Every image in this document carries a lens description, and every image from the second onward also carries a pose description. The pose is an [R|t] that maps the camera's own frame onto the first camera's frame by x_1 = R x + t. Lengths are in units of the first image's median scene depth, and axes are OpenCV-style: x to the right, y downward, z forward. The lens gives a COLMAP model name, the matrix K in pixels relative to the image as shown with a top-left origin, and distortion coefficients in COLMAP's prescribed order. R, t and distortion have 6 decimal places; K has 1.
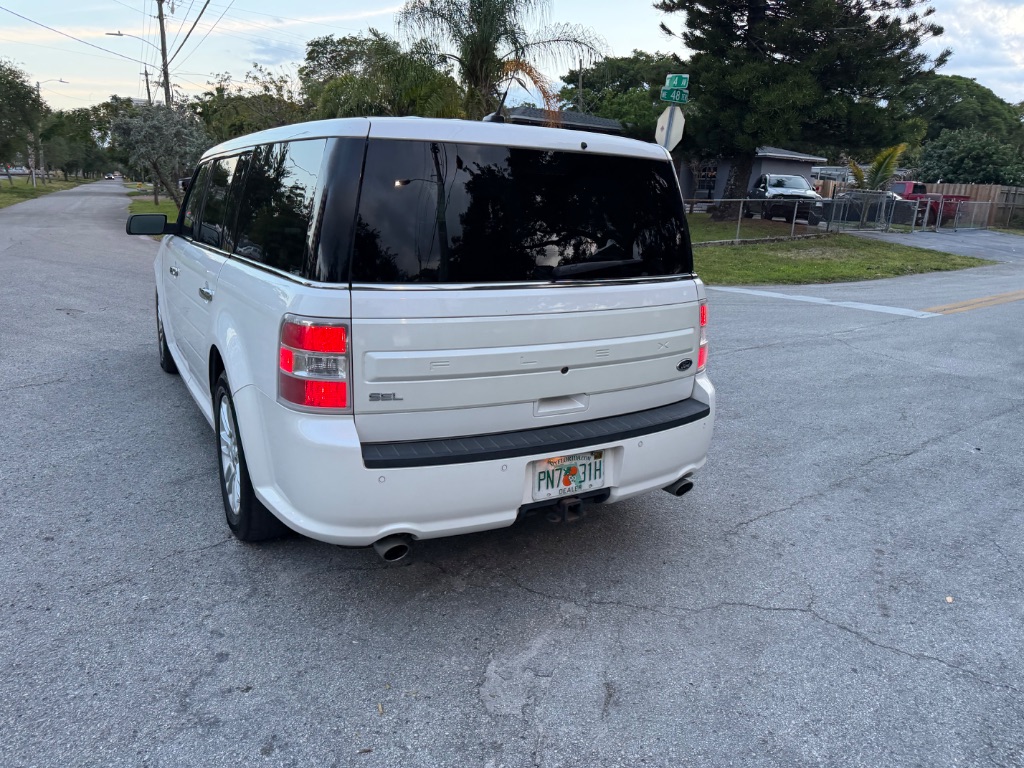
lens RADIAL K [[722.5, 0, 518.7], [0, 722.5, 384.4], [0, 0, 1]] dist [0.024475, -0.027803]
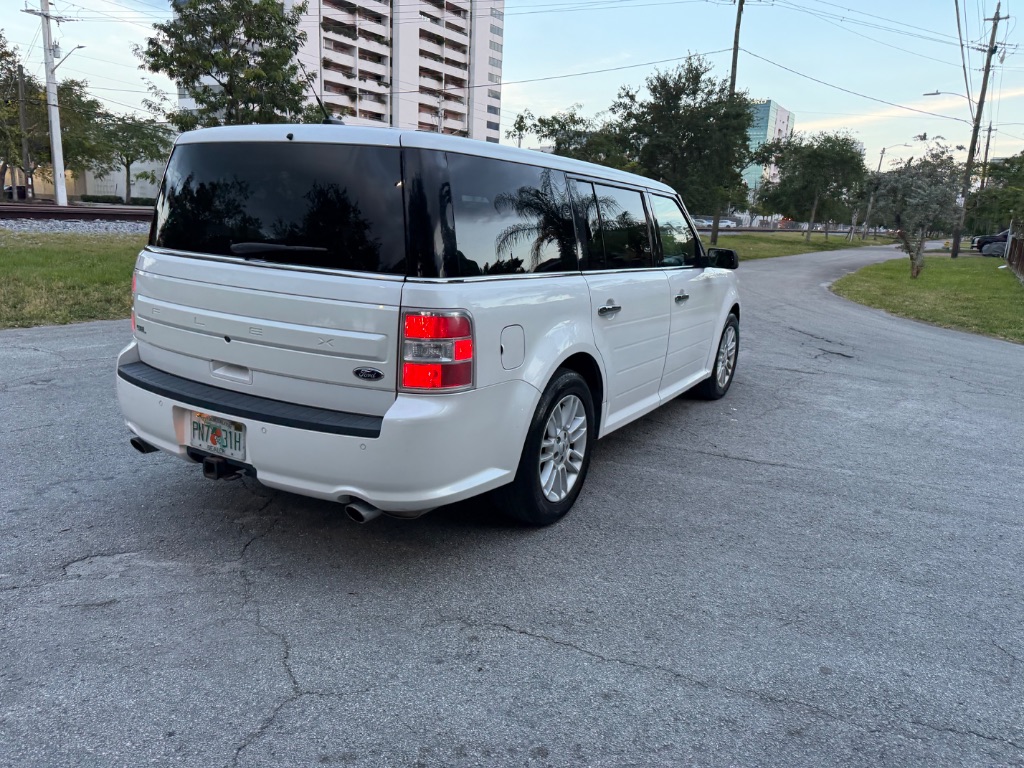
lens RADIAL K [[722.5, 0, 520.7], [0, 722.5, 399.2], [0, 0, 1]] dist [0.024475, -0.027803]
pose [[0.505734, 0.202932, -0.838482, 1.128636], [-0.252693, 0.964156, 0.080935, -0.122954], [0.824851, 0.170947, 0.538886, 0.725398]]
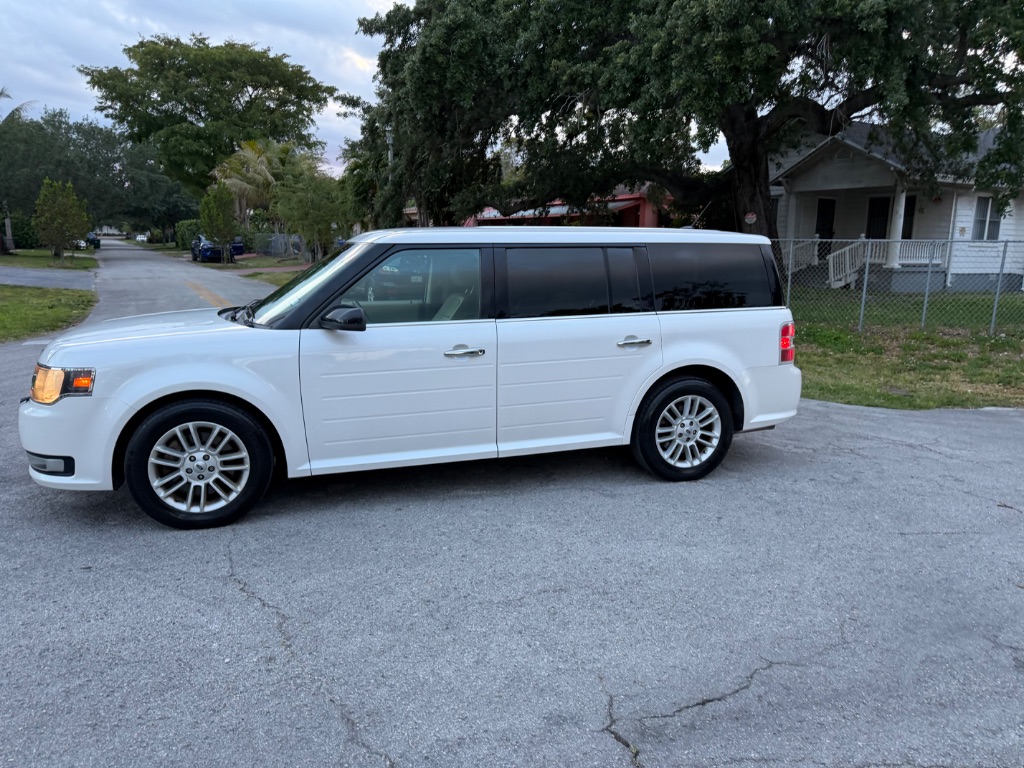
lens RADIAL K [[722.5, 0, 514.9], [0, 722.5, 371.0], [0, 0, 1]] dist [0.024475, -0.027803]
pose [[0.200711, -0.198787, 0.959270, -2.203524], [0.246007, 0.958047, 0.147061, -0.401118], [-0.948259, 0.206470, 0.241193, 1.061868]]
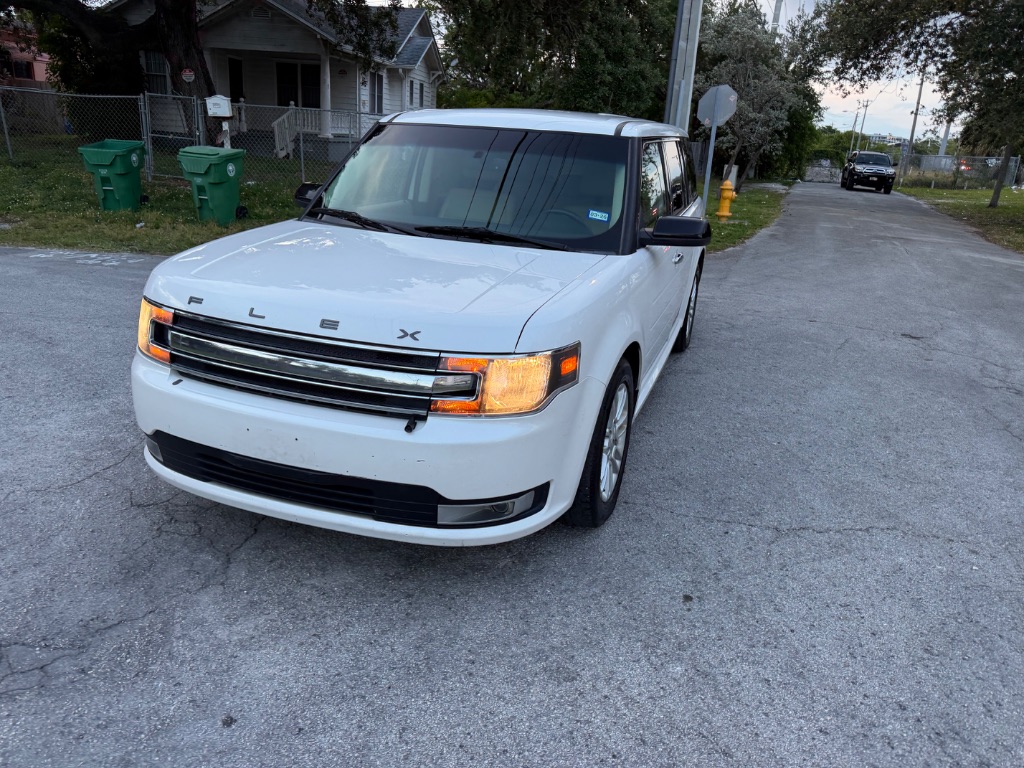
lens RADIAL K [[722.5, 0, 514.8], [0, 722.5, 385.5], [0, 0, 1]] dist [0.024475, -0.027803]
pose [[-0.646626, -0.319721, 0.692570, -1.635924], [0.114732, 0.856830, 0.502672, -0.808090], [-0.754129, 0.404501, -0.517366, 2.677989]]
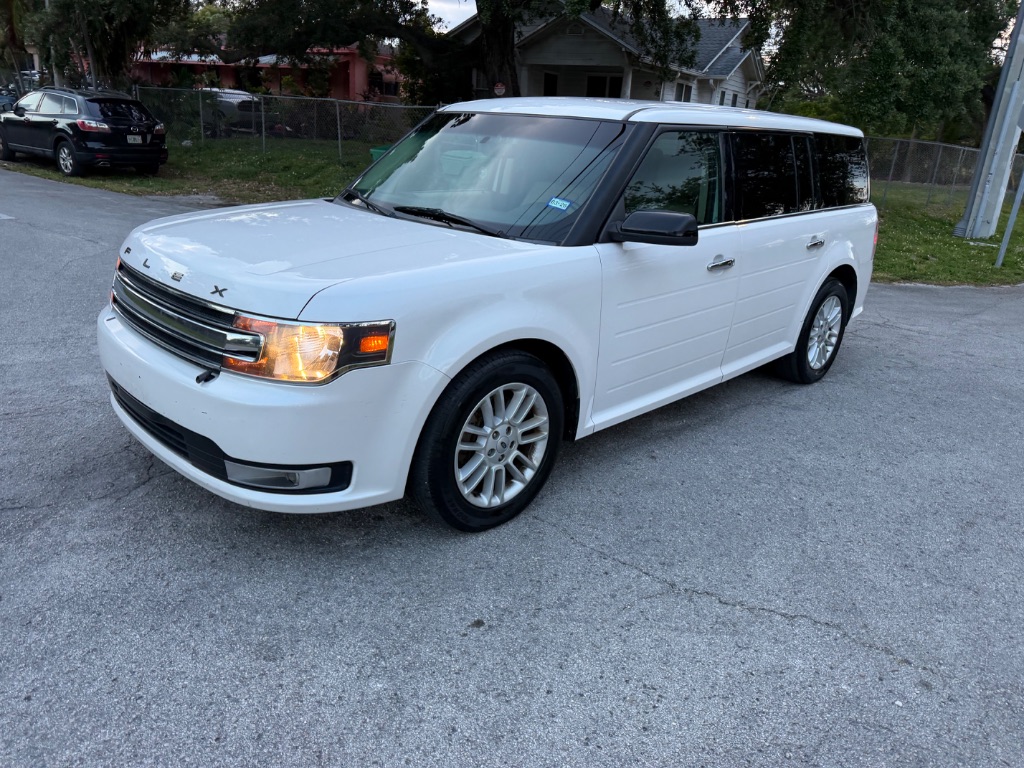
lens RADIAL K [[722.5, 0, 515.0], [0, 722.5, 377.0], [0, 0, 1]] dist [0.024475, -0.027803]
pose [[-0.259539, -0.366833, 0.893349, -1.869096], [0.174534, 0.891998, 0.416985, -0.666317], [-0.949830, 0.264144, -0.167484, 2.157910]]
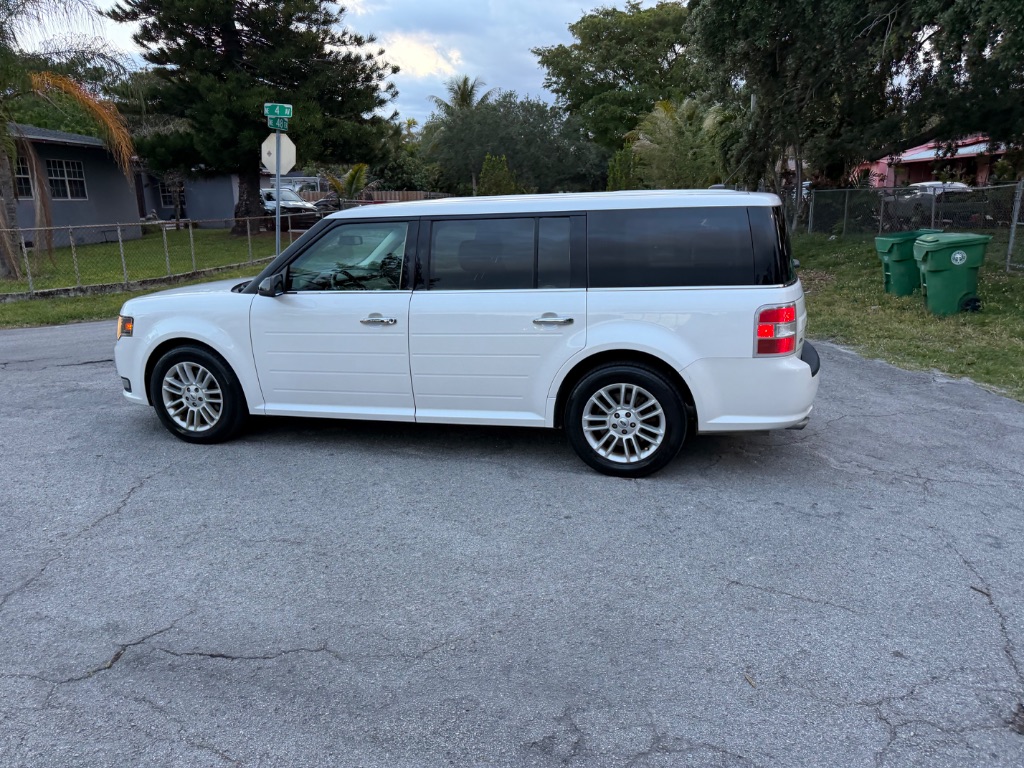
lens RADIAL K [[722.5, 0, 514.1], [0, 722.5, 377.7], [0, 0, 1]] dist [0.024475, -0.027803]
pose [[0.707779, -0.214214, 0.673173, -1.660803], [0.226446, 0.971430, 0.071037, -0.156433], [-0.669157, 0.102159, 0.736065, 0.097483]]
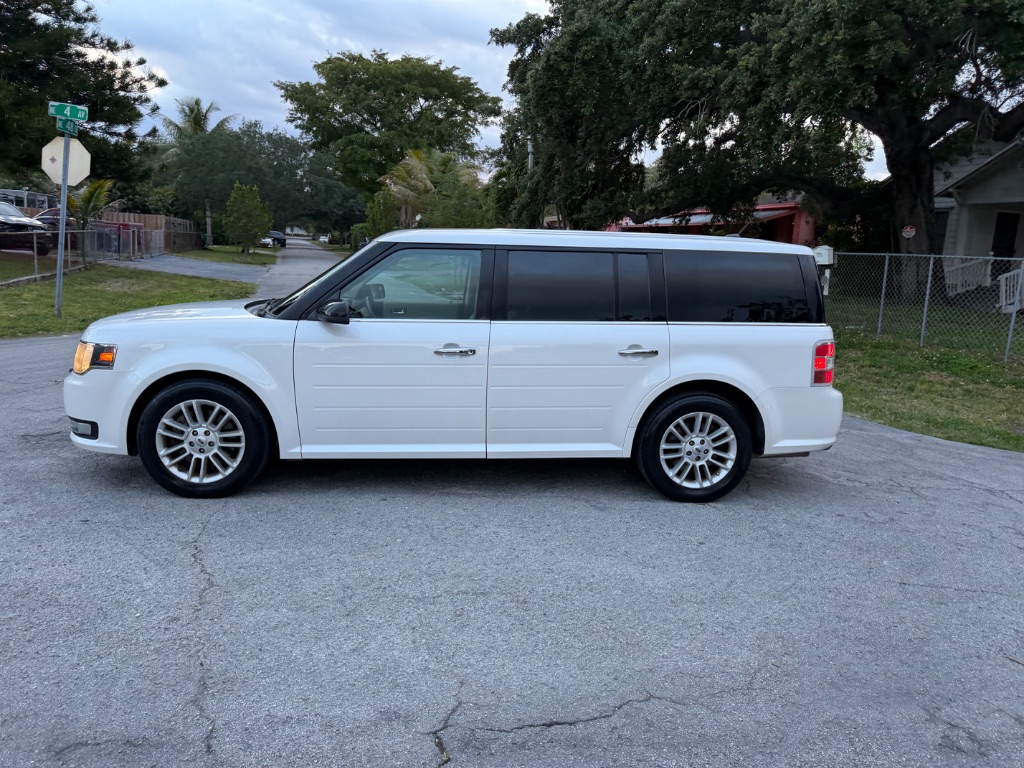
lens RADIAL K [[722.5, 0, 515.4], [0, 722.5, 371.3], [0, 0, 1]] dist [0.024475, -0.027803]
pose [[0.408639, -0.169122, 0.896890, -2.090091], [0.207388, 0.974183, 0.089207, -0.308125], [-0.888822, 0.149550, 0.433164, 0.739243]]
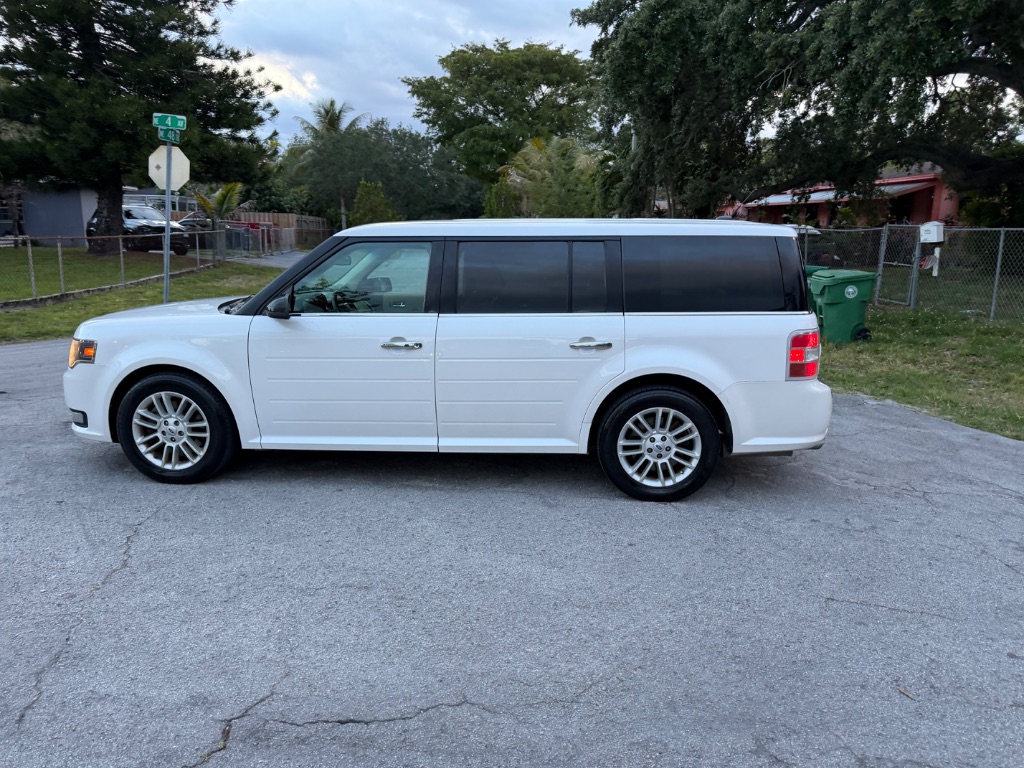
lens RADIAL K [[722.5, 0, 522.7], [0, 722.5, 383.5], [0, 0, 1]] dist [0.024475, -0.027803]
pose [[0.556875, -0.197103, 0.806871, -1.867849], [0.221859, 0.971438, 0.084183, -0.229827], [-0.800418, 0.132132, 0.584699, 0.407113]]
